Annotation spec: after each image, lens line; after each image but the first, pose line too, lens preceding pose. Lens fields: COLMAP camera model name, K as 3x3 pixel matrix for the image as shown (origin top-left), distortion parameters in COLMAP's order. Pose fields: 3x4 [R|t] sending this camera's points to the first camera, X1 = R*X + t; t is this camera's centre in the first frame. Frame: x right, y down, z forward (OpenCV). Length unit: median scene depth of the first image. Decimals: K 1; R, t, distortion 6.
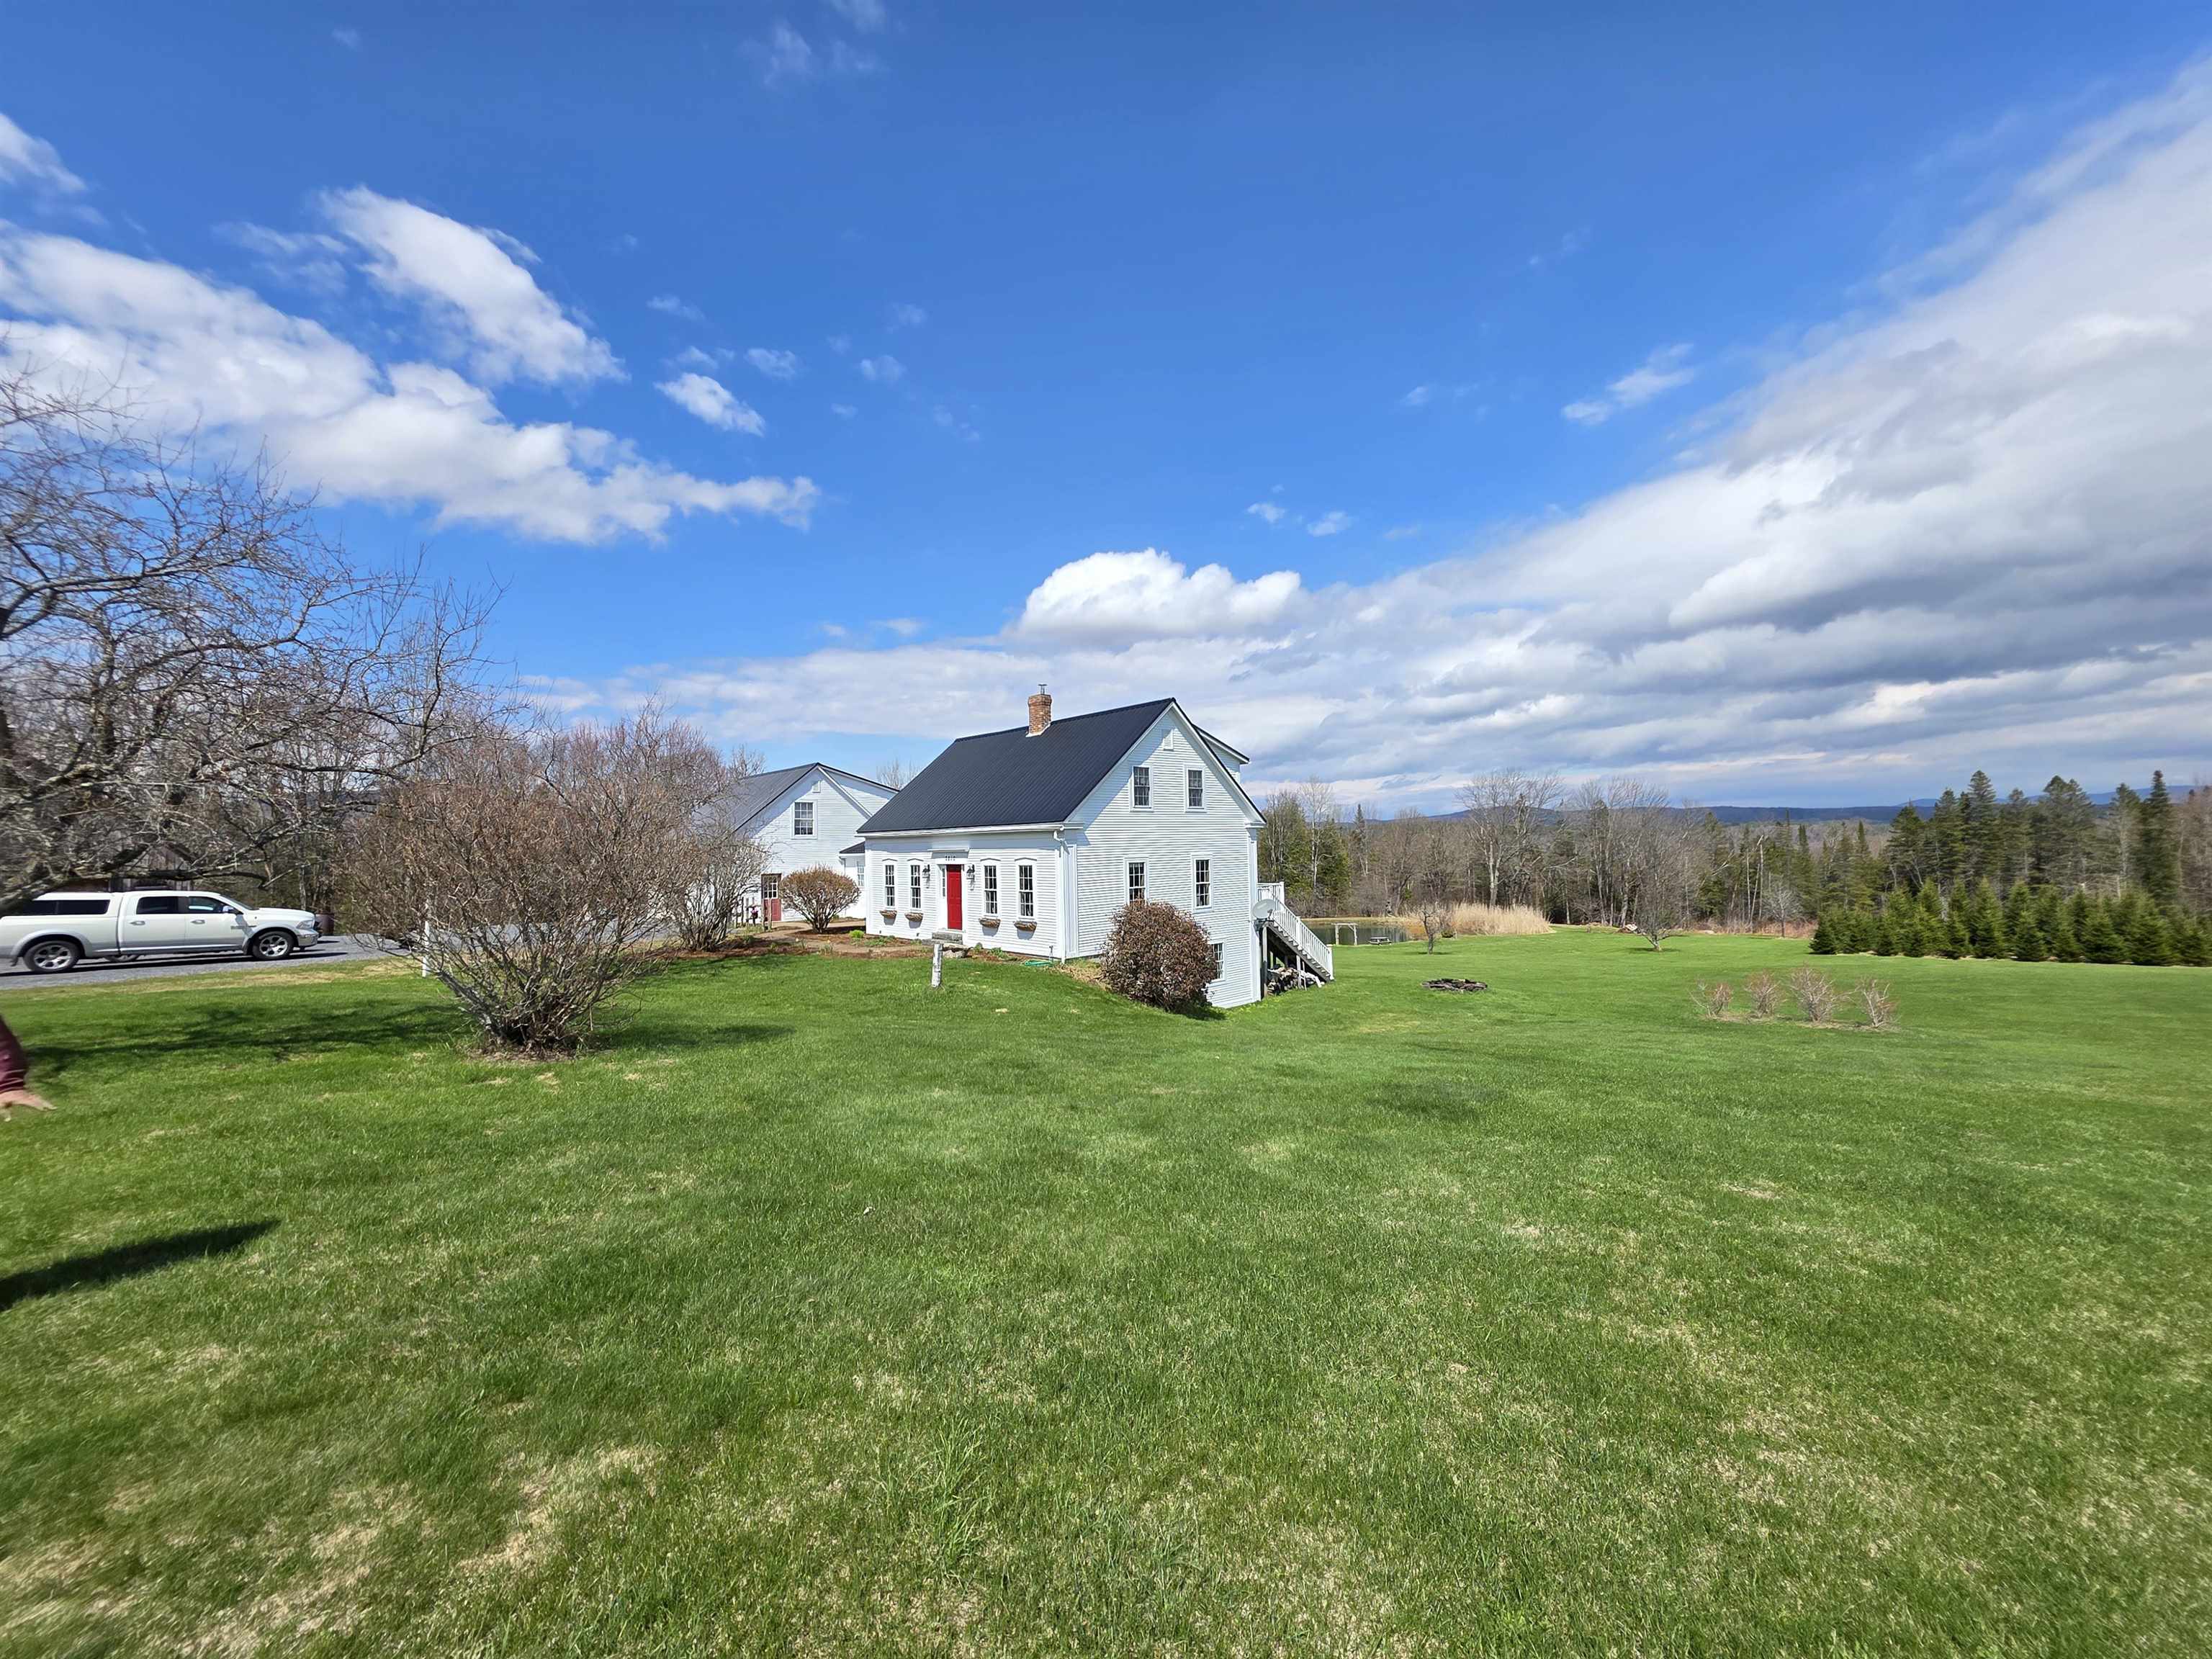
lens RADIAL K [[859.6, 0, 1147.5], [0, 859.6, 821.1], [0, 0, 1]] dist [0.000923, 0.000155]
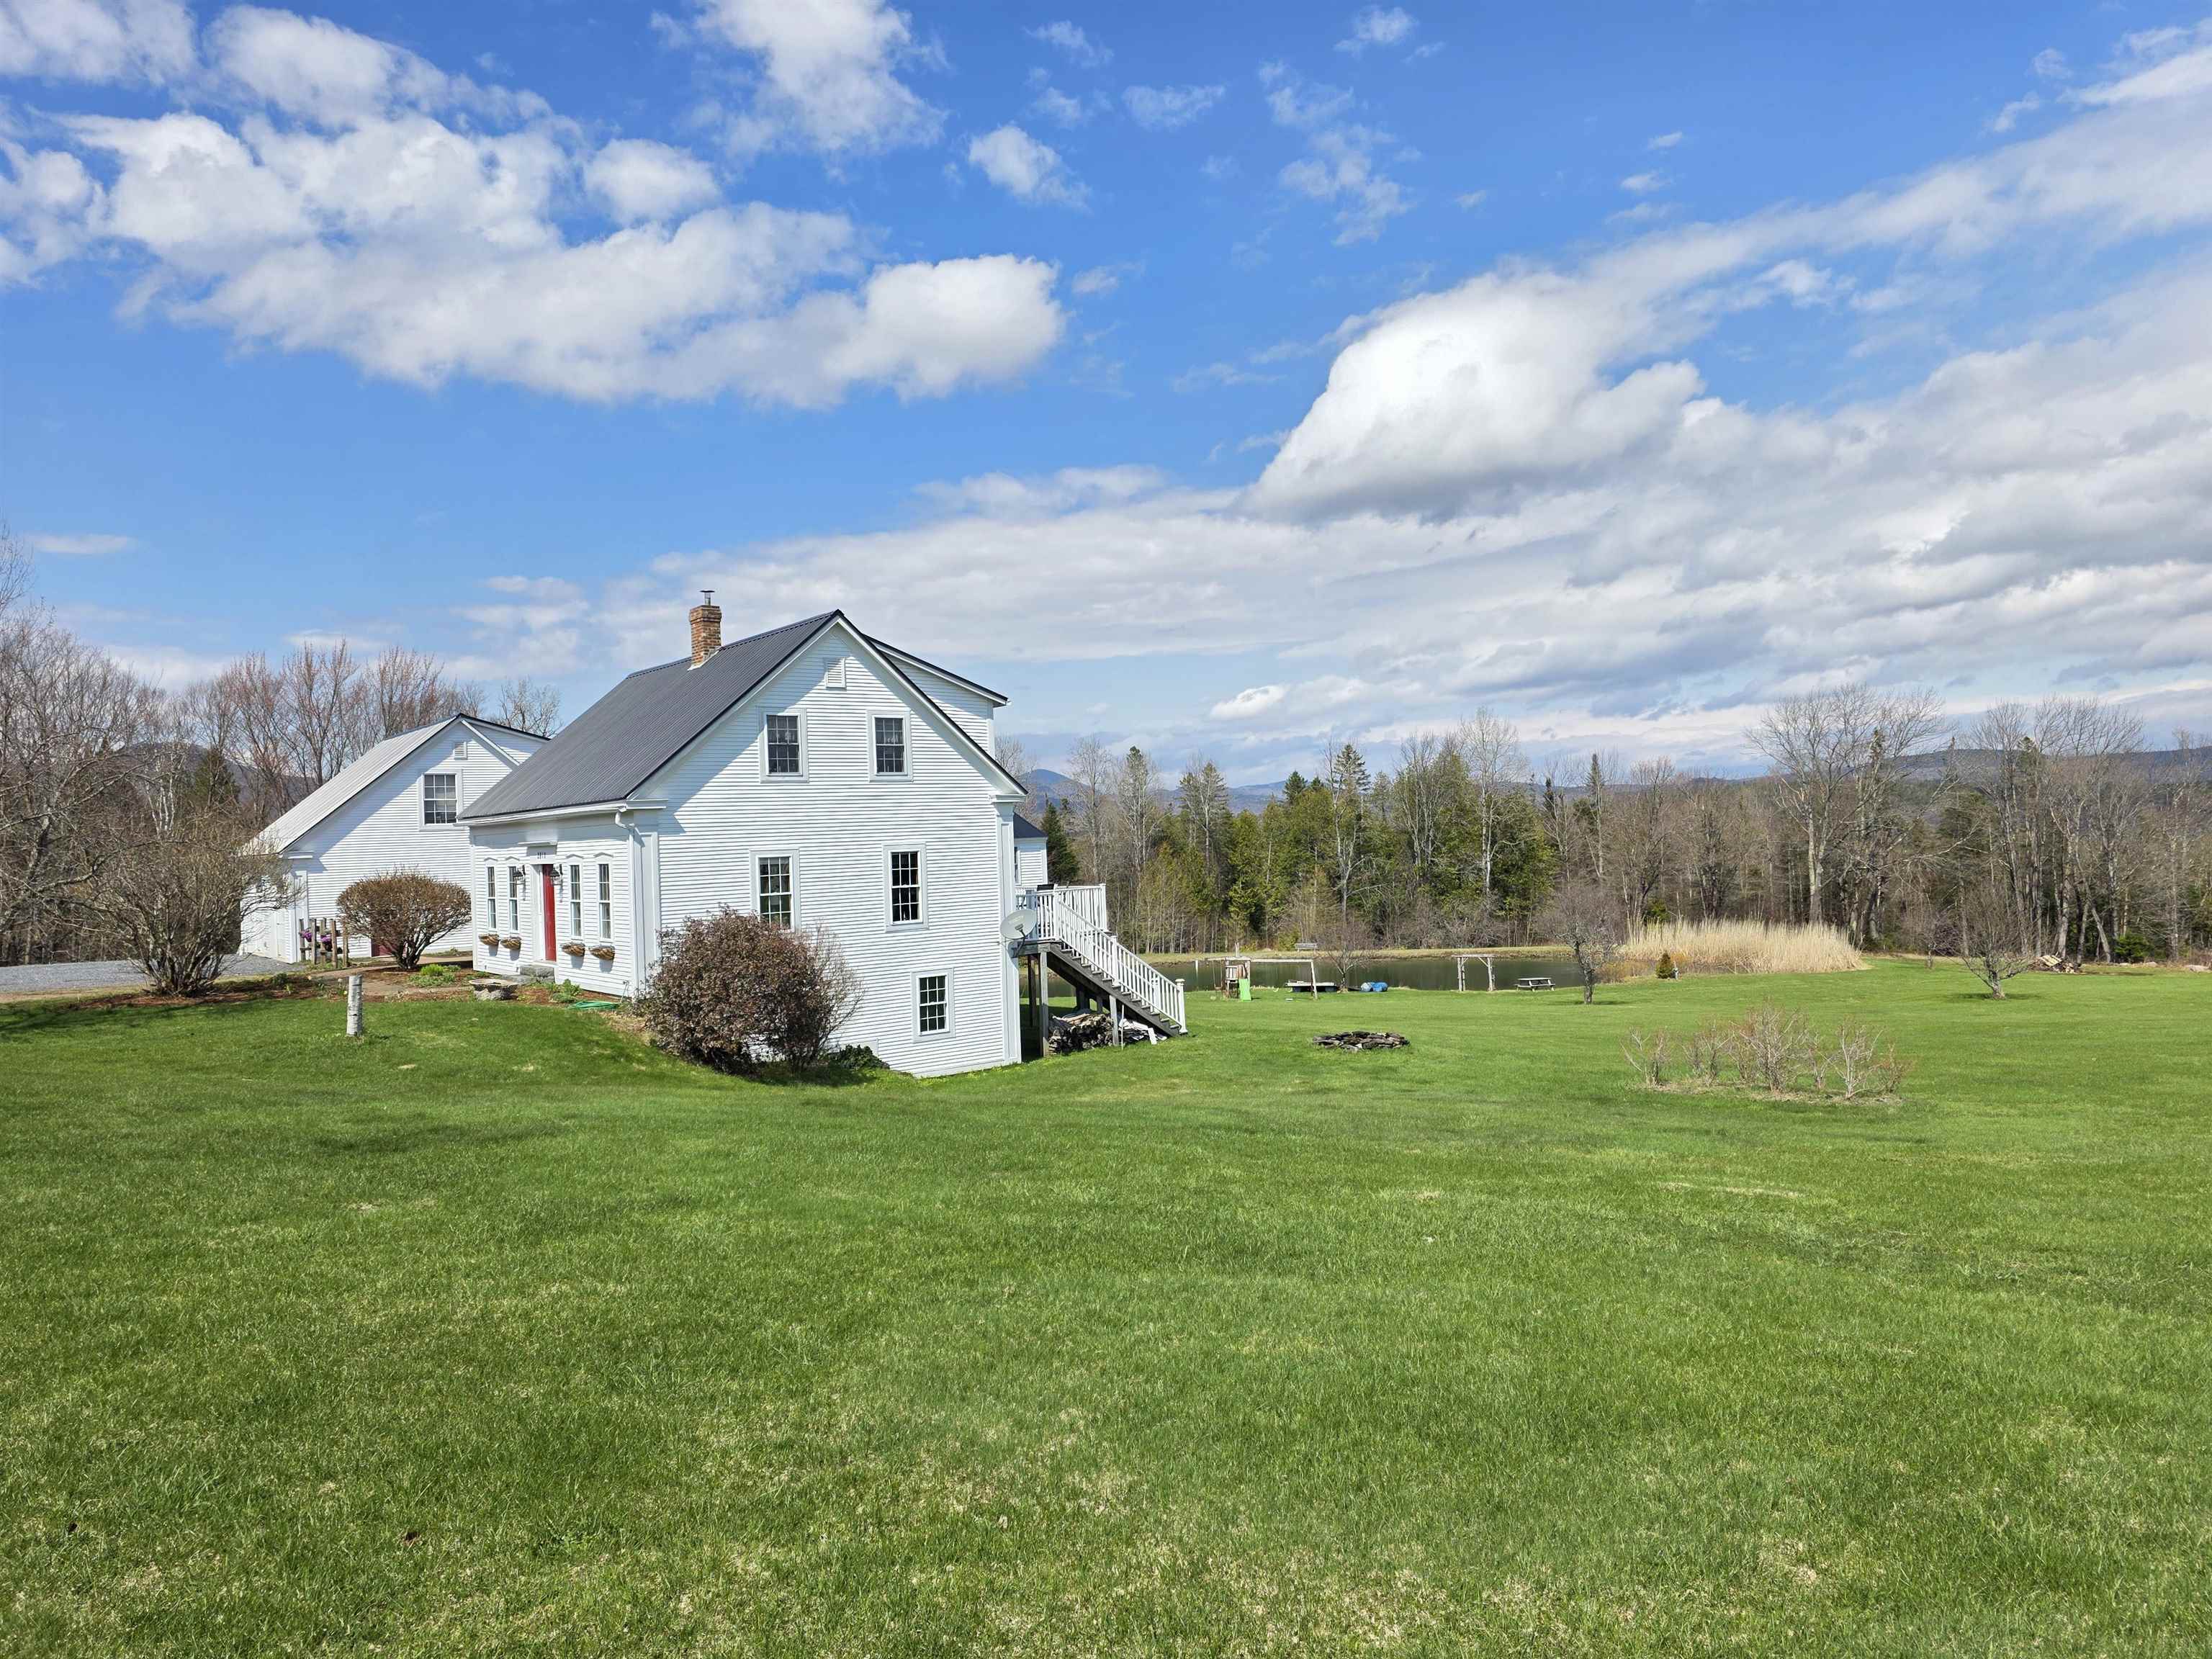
lens RADIAL K [[1438.5, 0, 1179.0], [0, 1438.5, 800.2], [0, 0, 1]] dist [0.044262, -0.009886]
pose [[0.996068, -0.017506, -0.086840, 0.345814], [0.018139, 0.999814, 0.006510, 0.001527], [0.086710, -0.008060, 0.996201, -0.089724]]
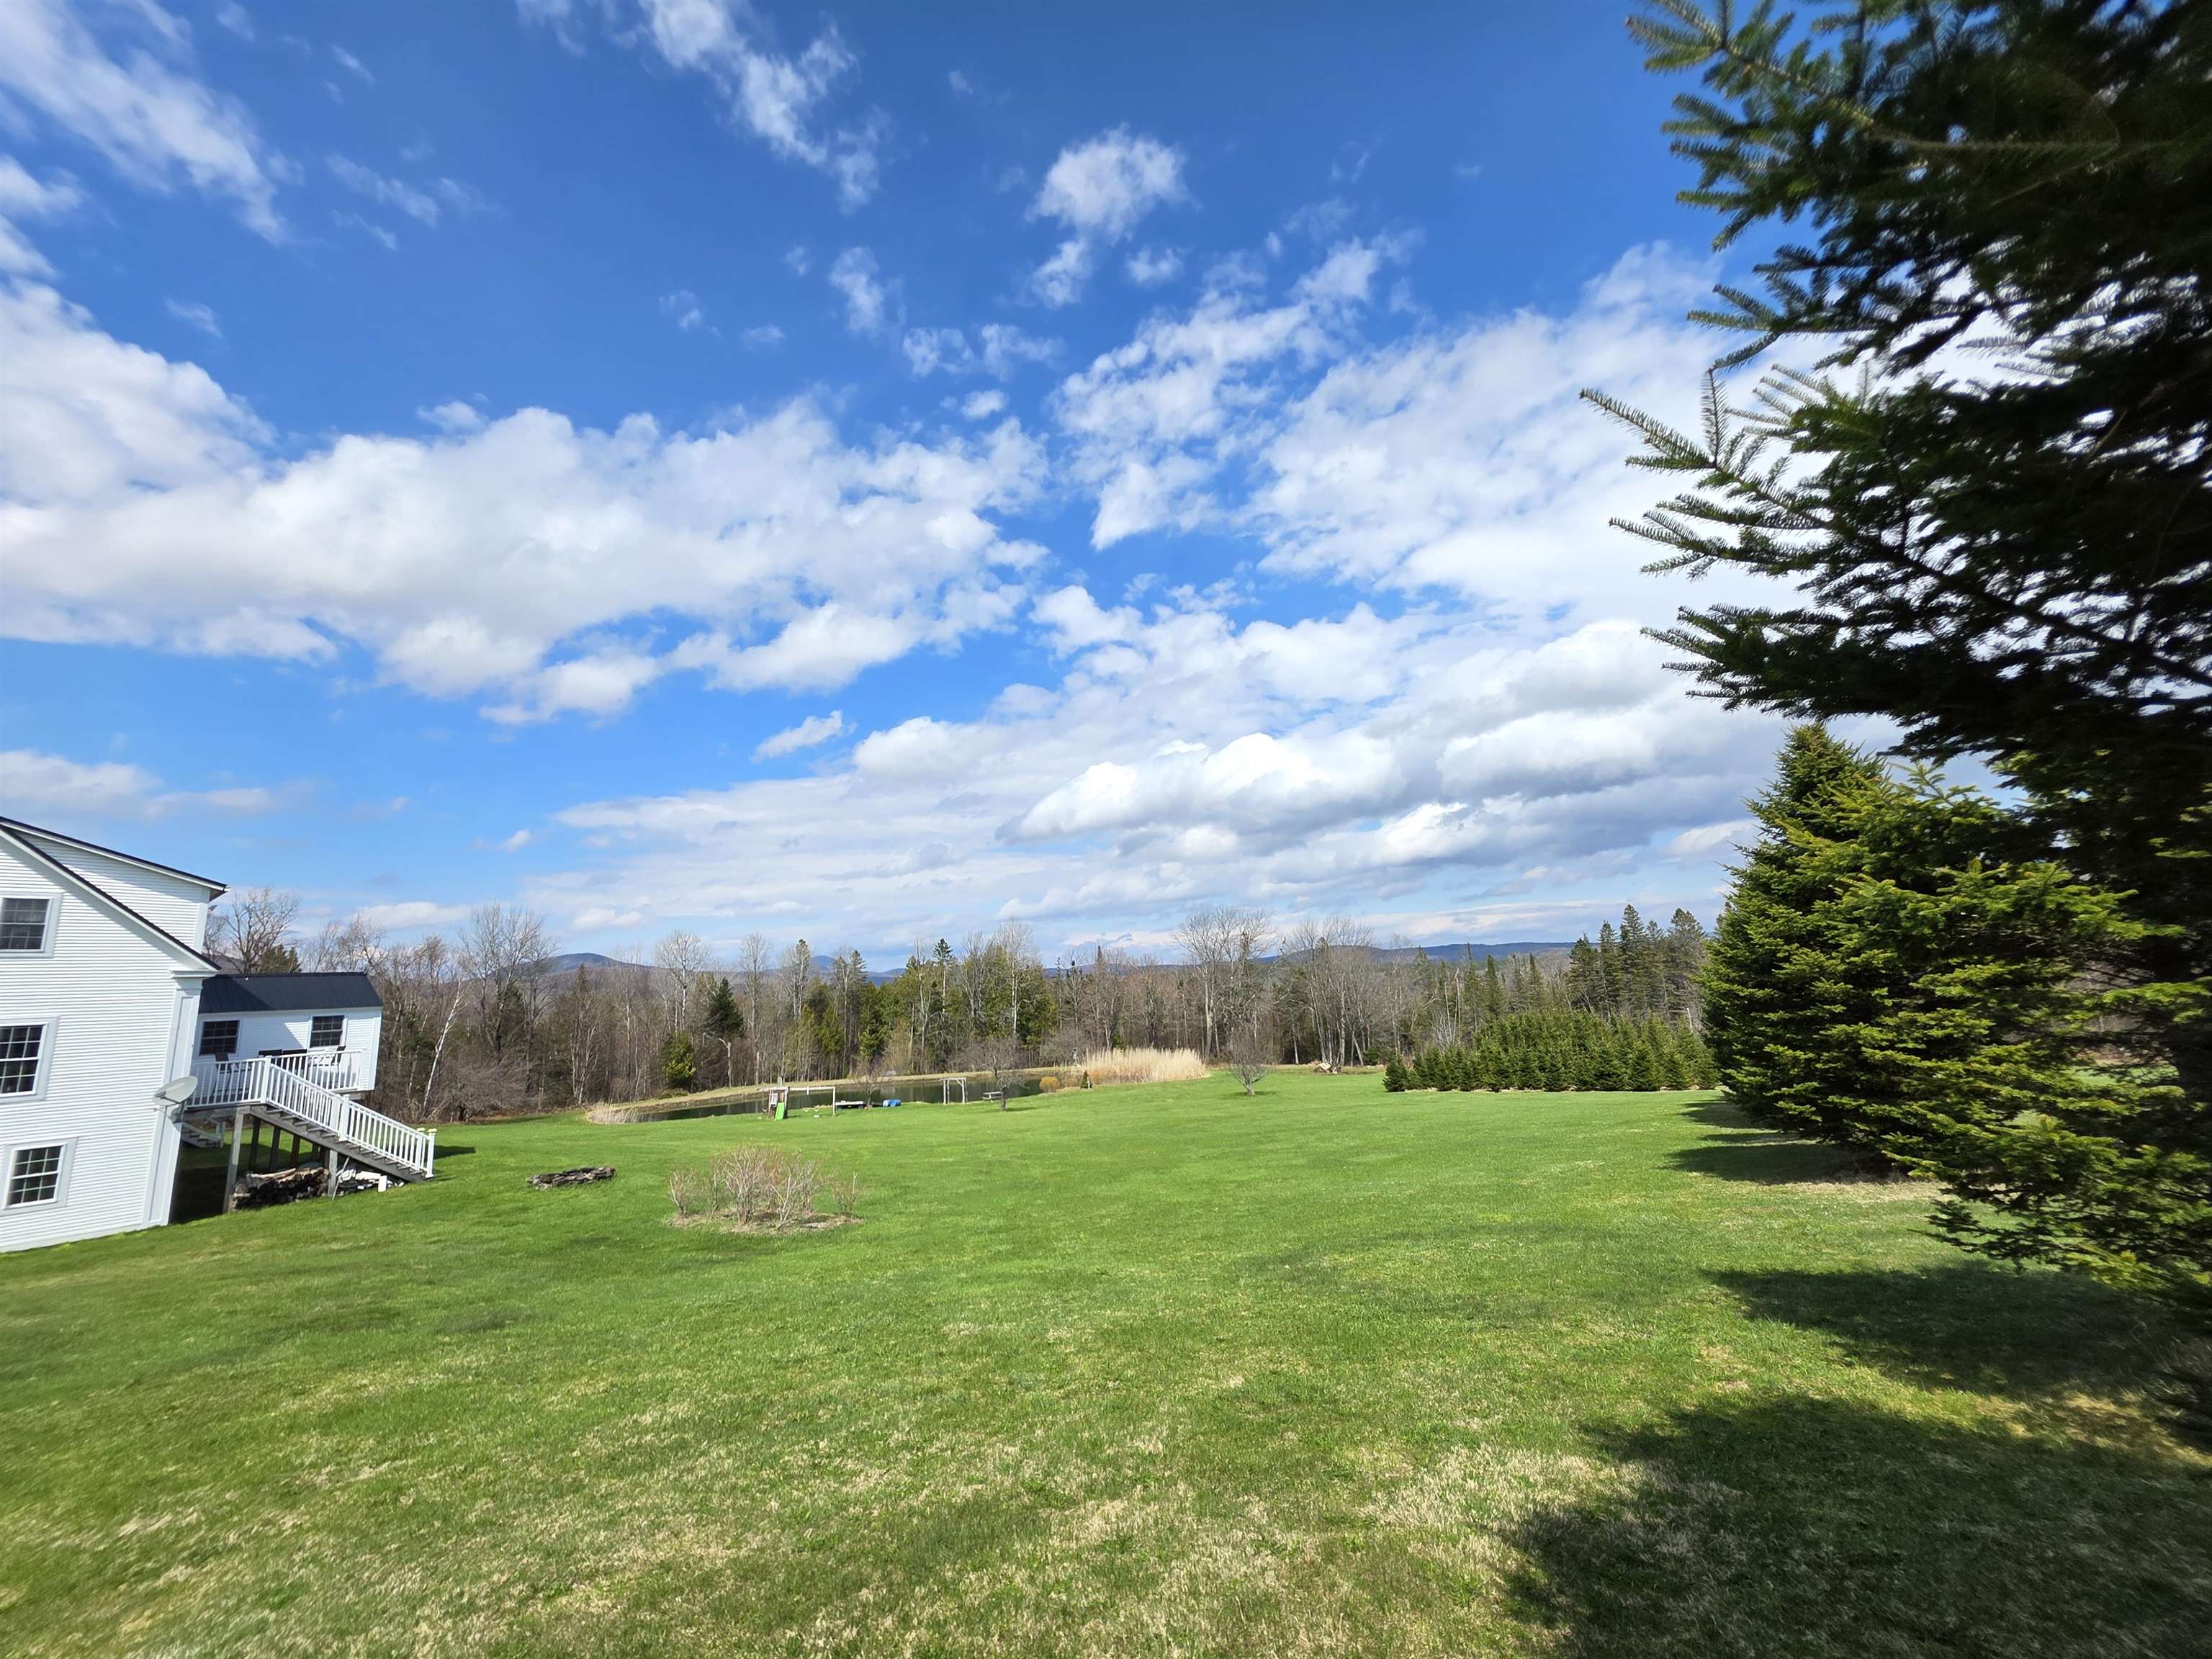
lens RADIAL K [[859.6, 0, 1158.4], [0, 859.6, 821.2], [0, 0, 1]] dist [0.000923, 0.000155]
pose [[0.983481, 0.010500, 0.180706, 0.788260], [0.019208, 0.986625, -0.161870, 0.010952], [-0.179989, 0.162667, 0.970126, 0.110142]]
